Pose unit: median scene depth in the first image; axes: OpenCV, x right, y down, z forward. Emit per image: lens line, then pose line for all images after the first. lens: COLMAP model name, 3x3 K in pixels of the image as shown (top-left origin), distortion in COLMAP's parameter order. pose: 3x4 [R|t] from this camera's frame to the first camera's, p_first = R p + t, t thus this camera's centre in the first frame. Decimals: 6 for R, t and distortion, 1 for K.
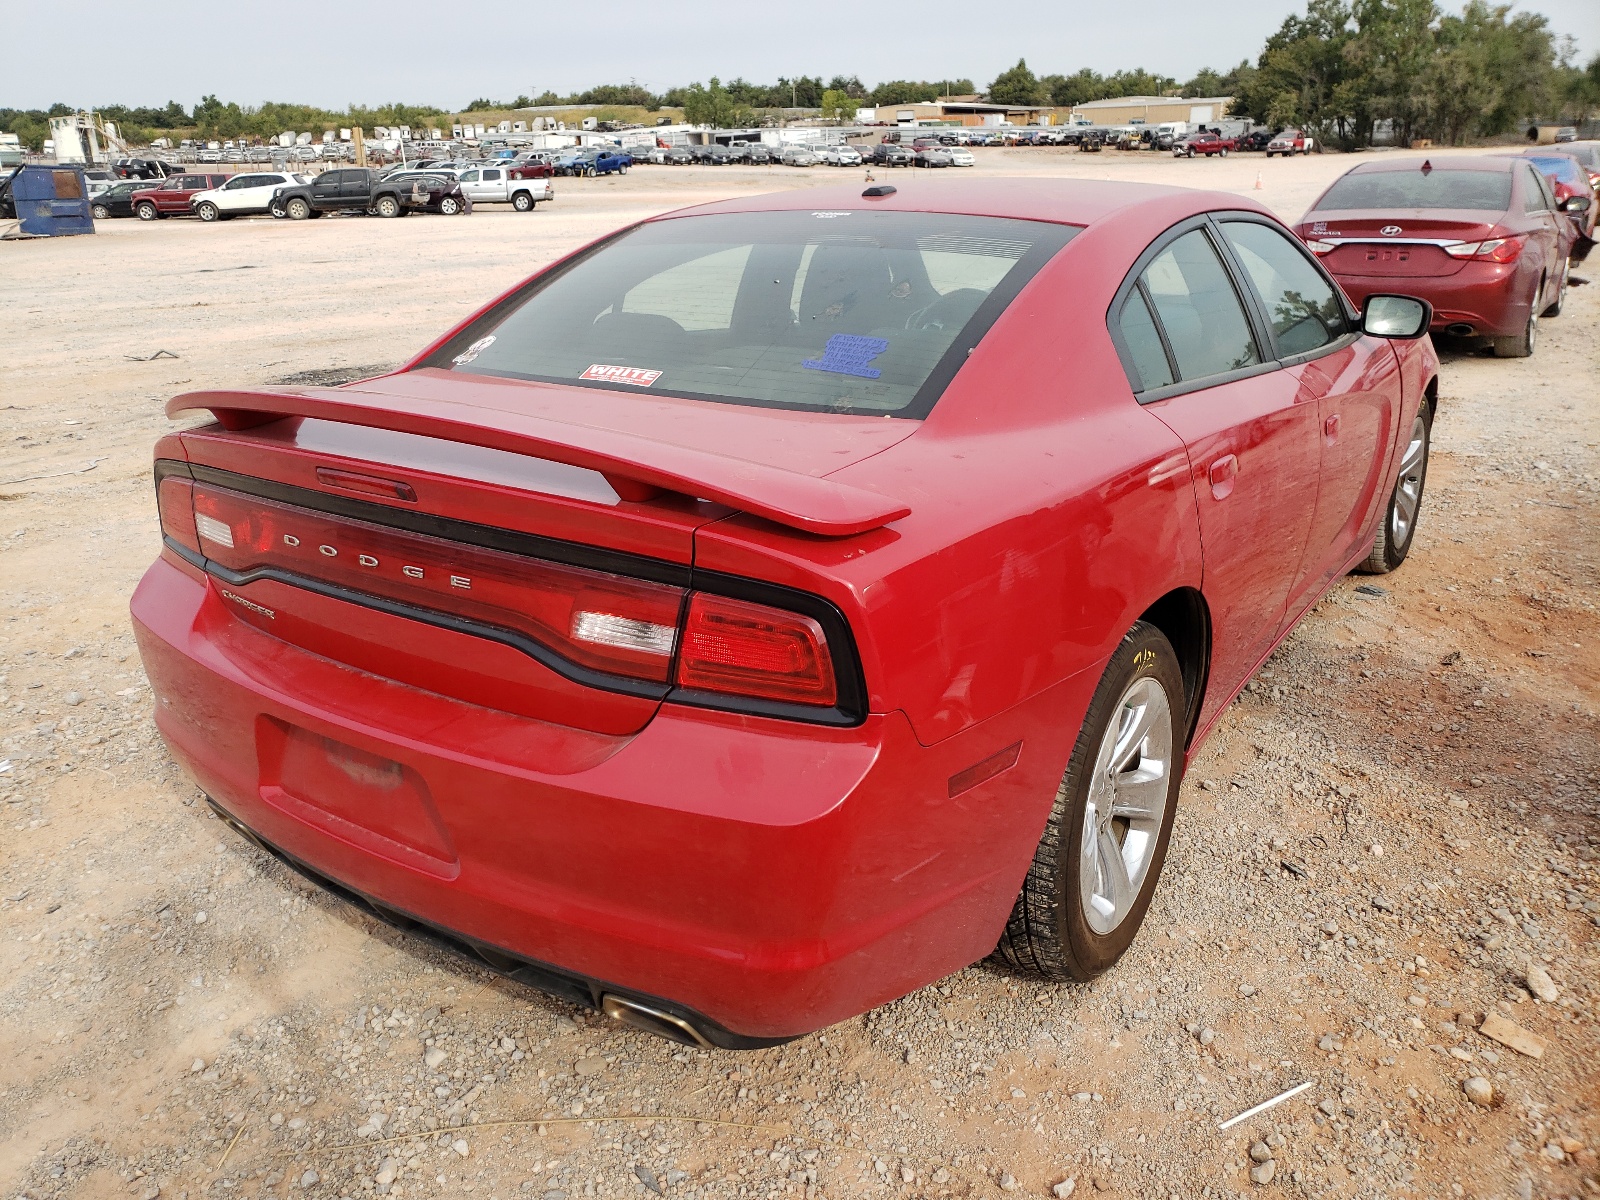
lens RADIAL K [[1547.3, 0, 800.0], [0, 1547.3, 600.0], [0, 0, 1]] dist [0.017382, -0.001683]
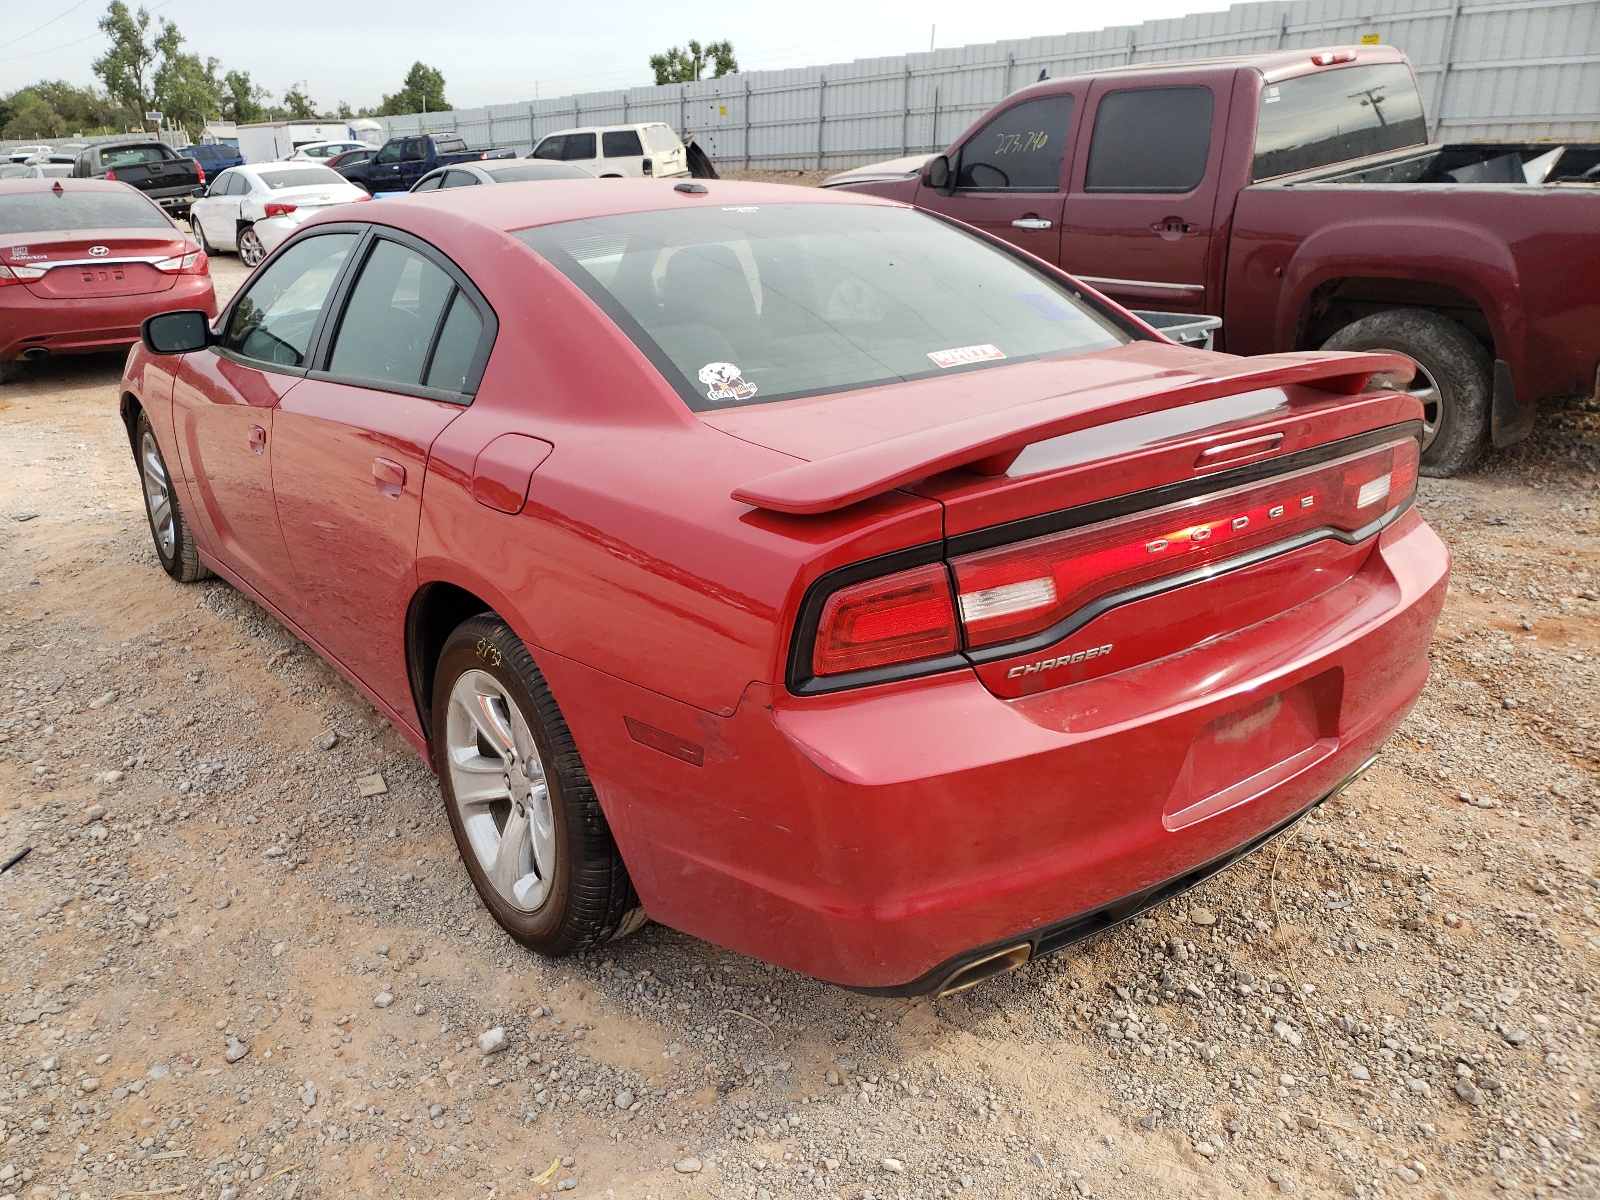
lens RADIAL K [[1547.3, 0, 800.0], [0, 1547.3, 600.0], [0, 0, 1]] dist [0.017382, -0.001683]
pose [[0.135941, -0.258198, 0.956480, -0.549720], [0.285456, 0.934707, 0.211750, -0.116129], [-0.948702, 0.244247, 0.200769, 0.450226]]
